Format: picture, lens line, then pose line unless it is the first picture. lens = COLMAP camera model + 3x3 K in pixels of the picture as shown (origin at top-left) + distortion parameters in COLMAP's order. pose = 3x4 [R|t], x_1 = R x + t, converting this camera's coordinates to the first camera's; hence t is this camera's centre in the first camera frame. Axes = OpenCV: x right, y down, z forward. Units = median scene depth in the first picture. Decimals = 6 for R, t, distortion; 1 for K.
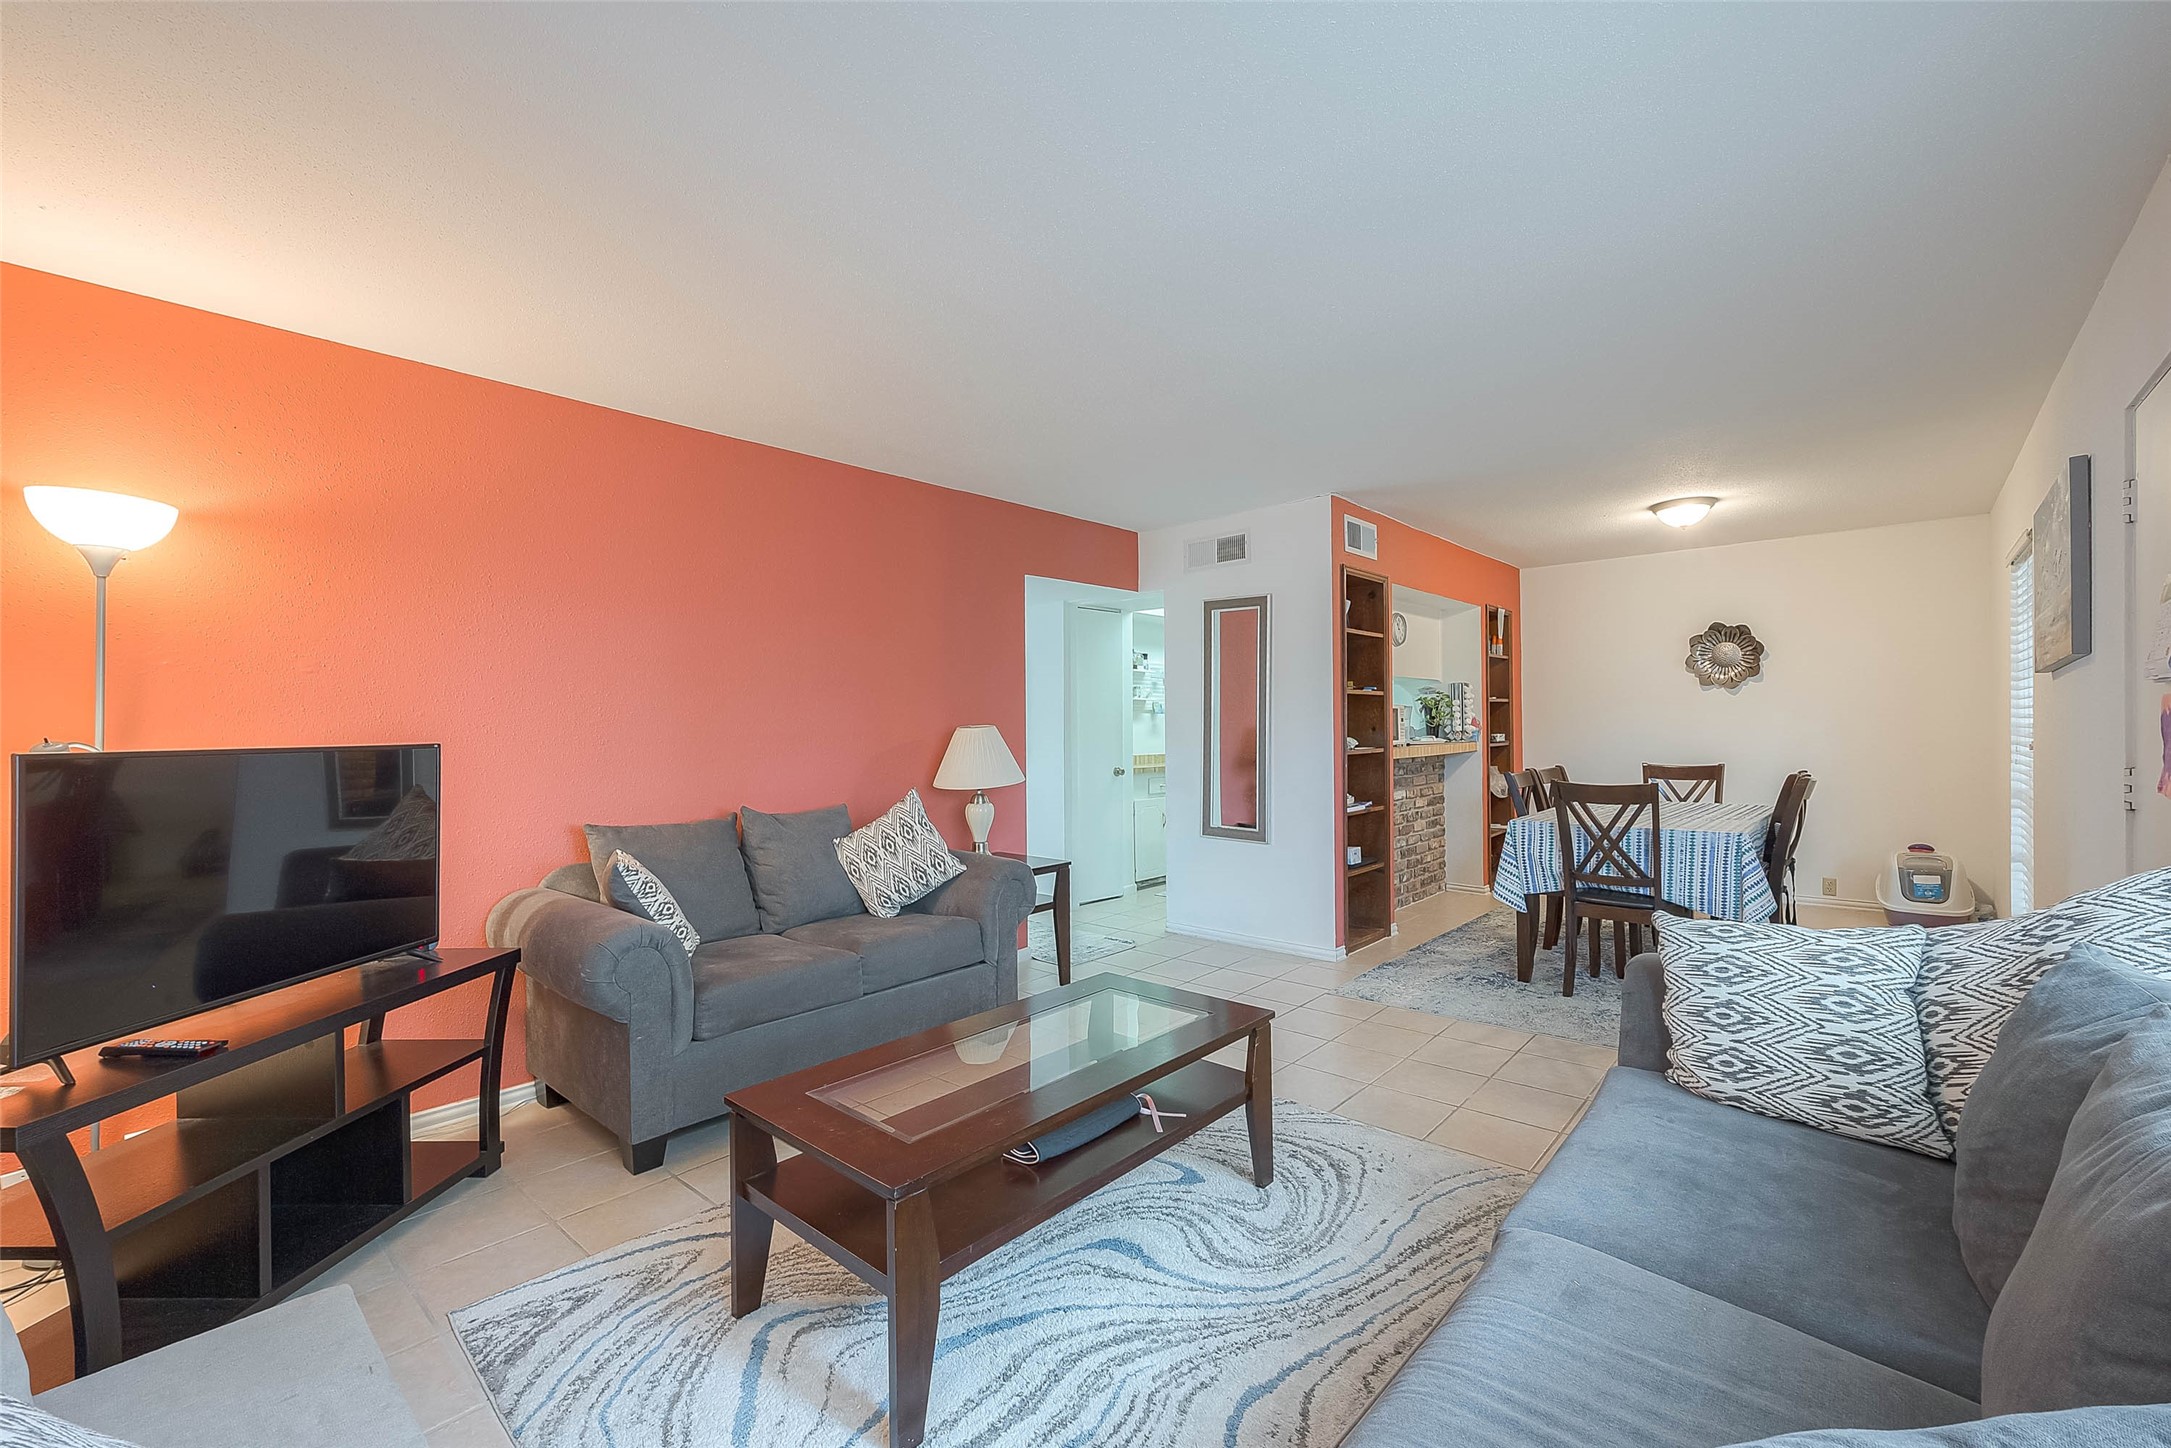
lens RADIAL K [[873.2, 0, 1085.5], [0, 873.2, 724.0], [0, 0, 1]] dist [-0.002914, -0.000309]
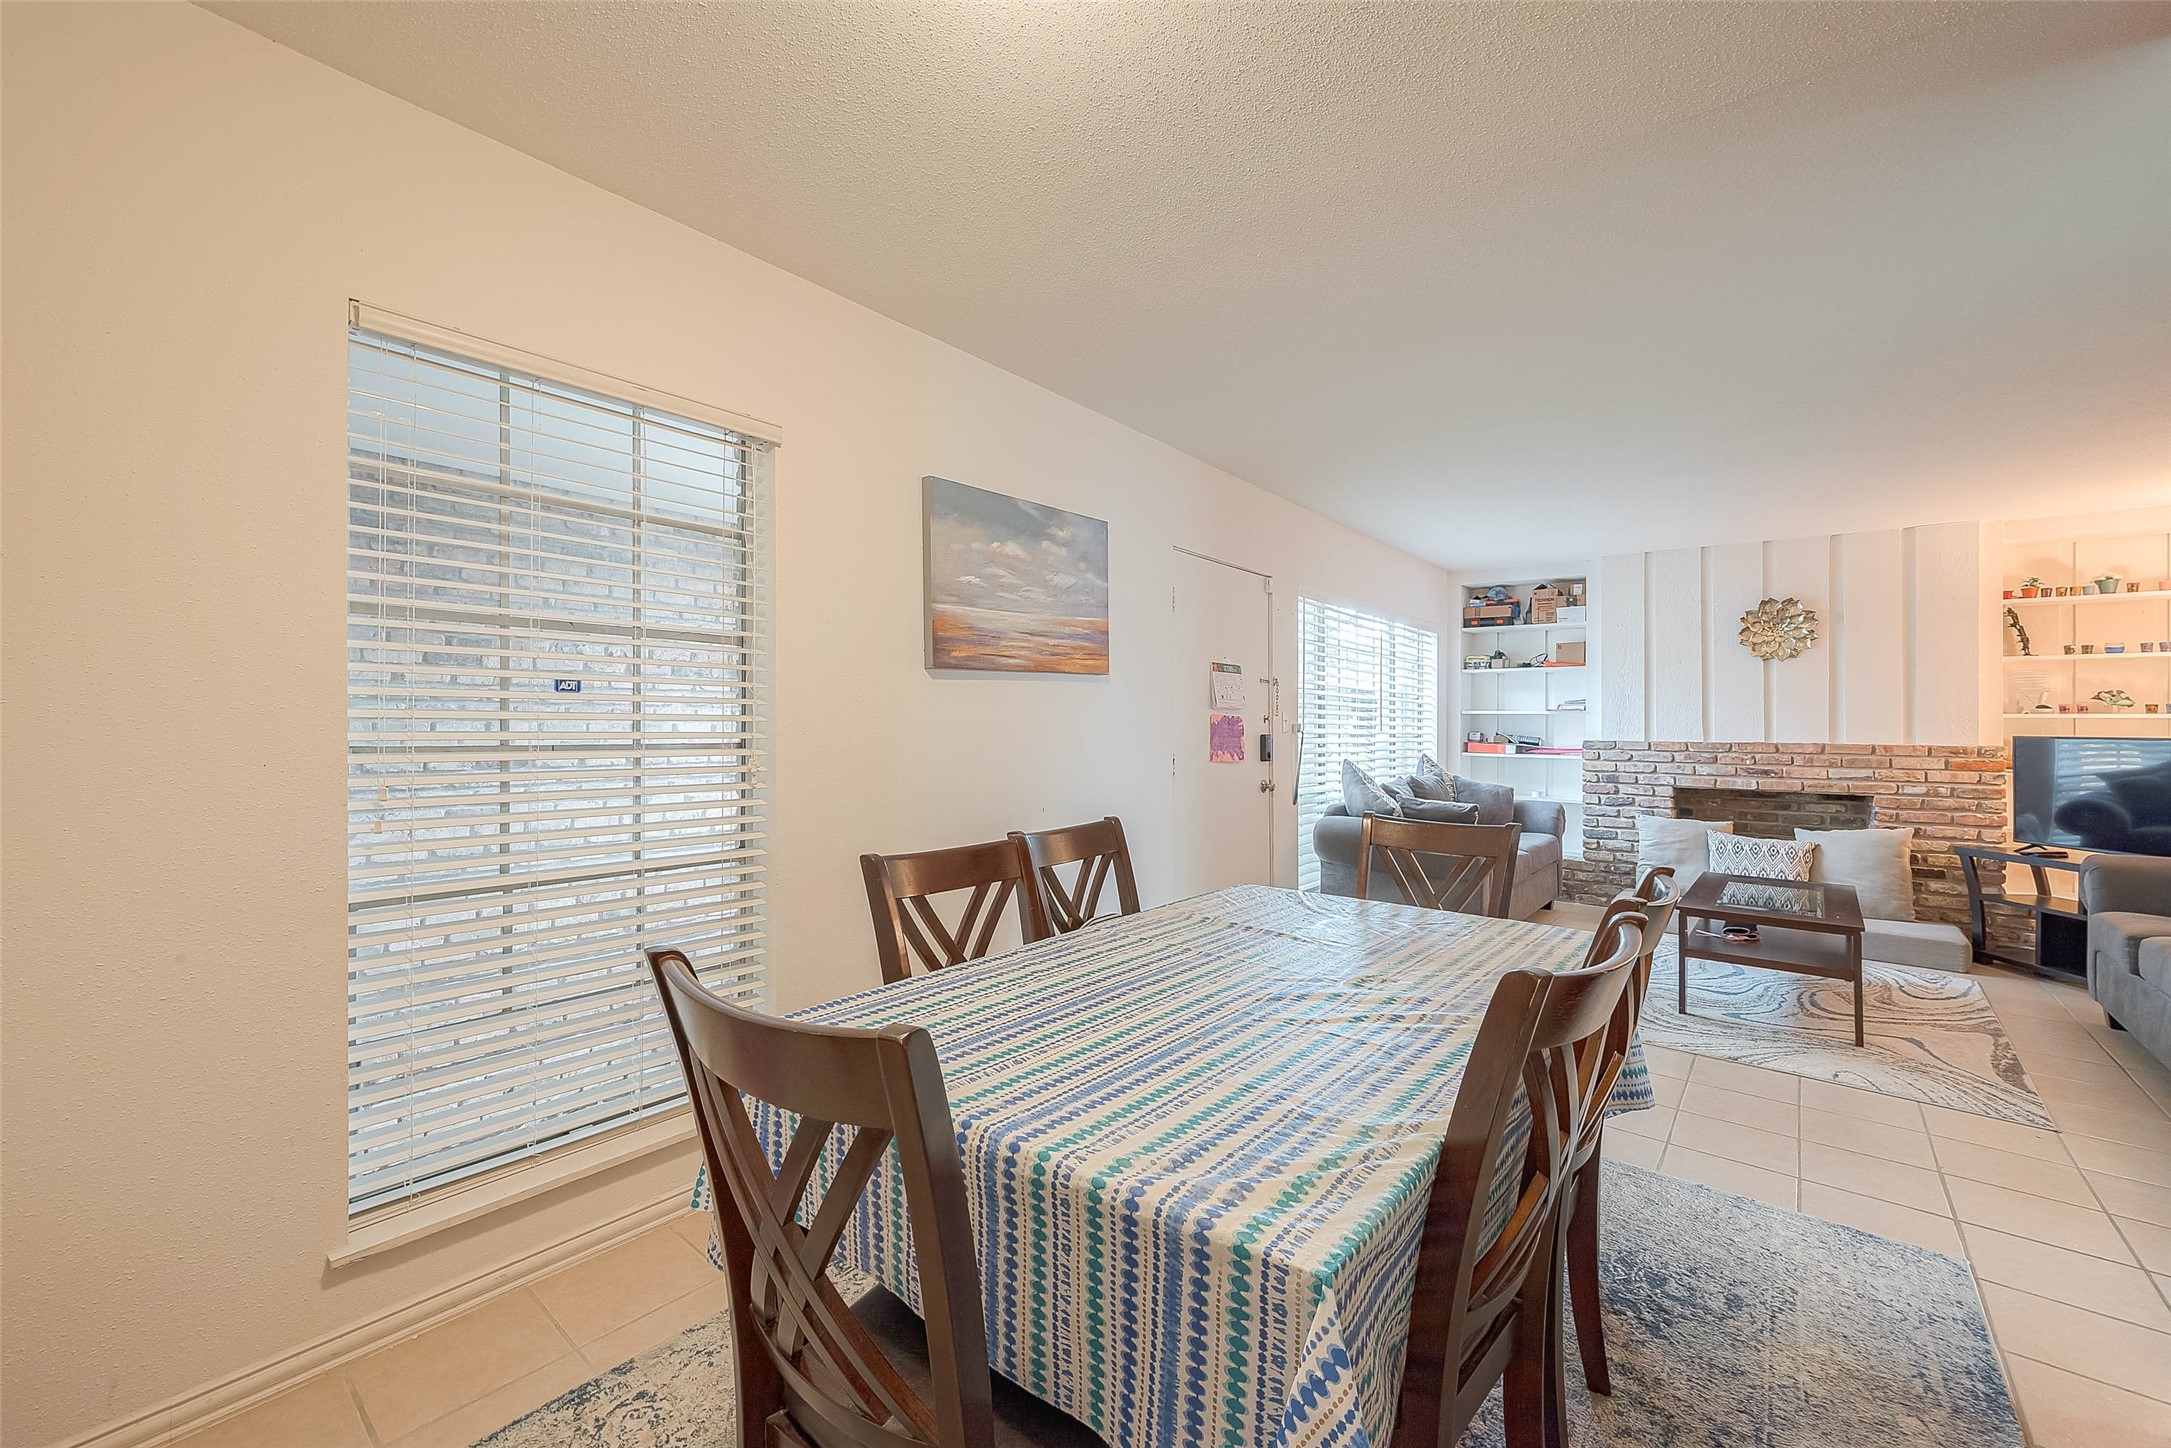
lens RADIAL K [[873.2, 0, 1085.5], [0, 873.2, 724.0], [0, 0, 1]] dist [-0.002914, -0.000309]
pose [[-0.999585, 0.001039, -0.028788, 0.812486], [0.001123, 0.999995, -0.002927, -0.001929], [0.028785, -0.002958, -0.999581, 1.507533]]
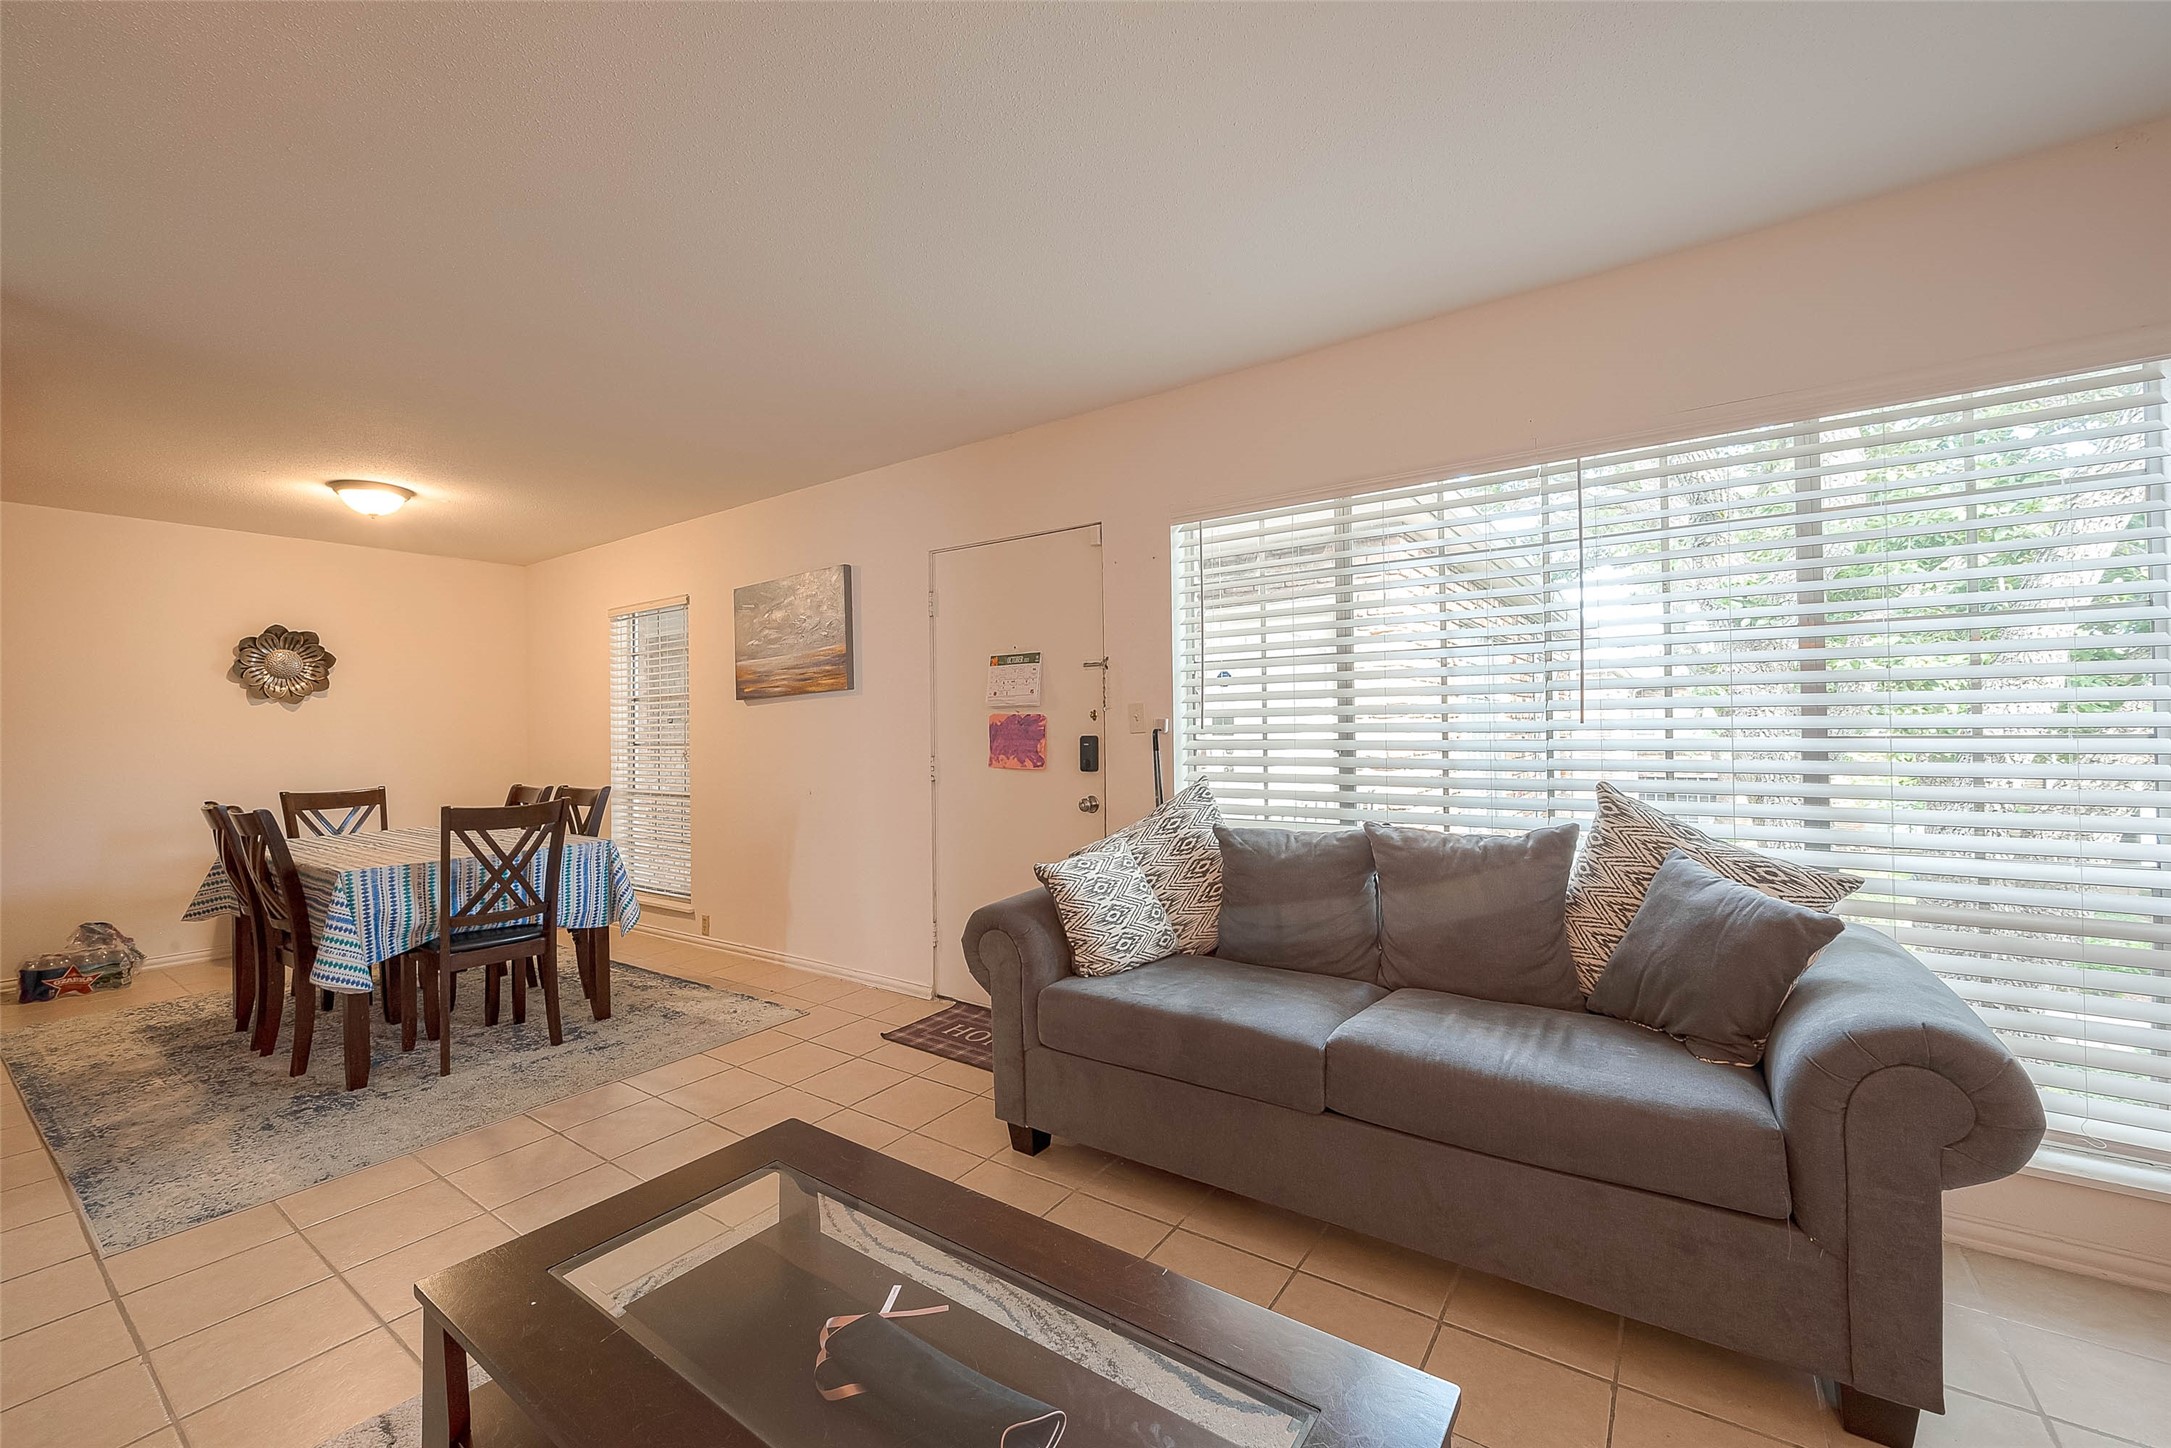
lens RADIAL K [[873.2, 0, 1085.5], [0, 873.2, 724.0], [0, 0, 1]] dist [-0.002914, -0.000309]
pose [[-0.101692, 0.016347, 0.994682, -0.304701], [0.017800, 0.999735, -0.014611, 0.009454], [-0.994657, 0.016219, -0.101956, 0.470984]]
